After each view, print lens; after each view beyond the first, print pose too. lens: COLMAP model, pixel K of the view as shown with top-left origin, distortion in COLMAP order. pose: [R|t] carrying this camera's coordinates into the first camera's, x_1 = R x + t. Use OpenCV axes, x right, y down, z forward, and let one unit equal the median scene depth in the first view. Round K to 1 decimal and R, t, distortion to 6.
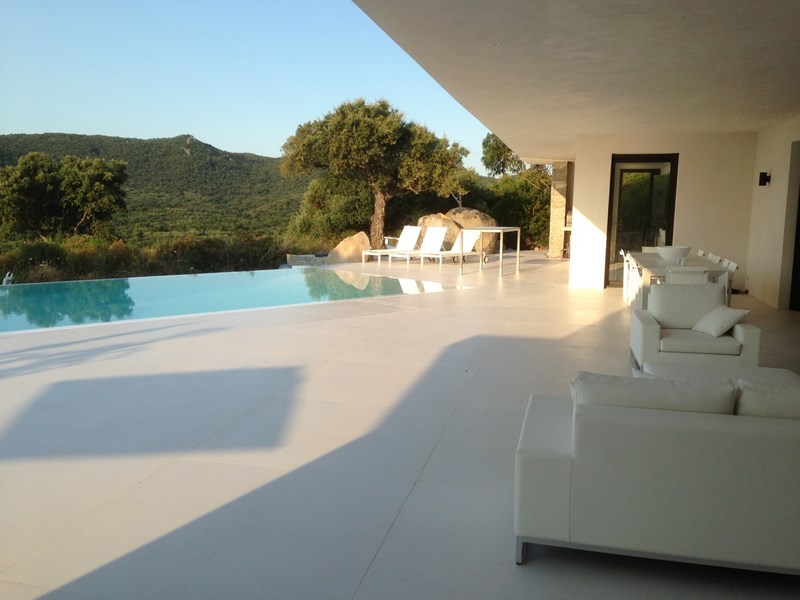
lens RADIAL K [[770.2, 0, 398.6], [0, 770.2, 297.3], [0, 0, 1]] dist [0.071219, 0.000000]
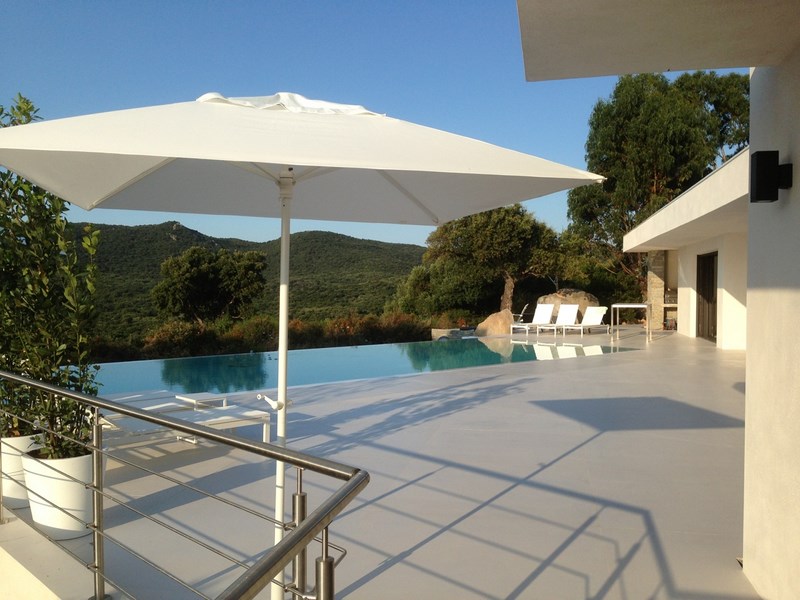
lens RADIAL K [[770.2, 0, 401.6], [0, 770.2, 300.6], [0, 0, 1]] dist [0.071219, 0.000000]
pose [[0.999712, -0.009031, 0.022240, -0.219477], [0.011263, 0.994684, -0.102354, 0.022850], [-0.021198, 0.102575, 0.994499, -0.193223]]
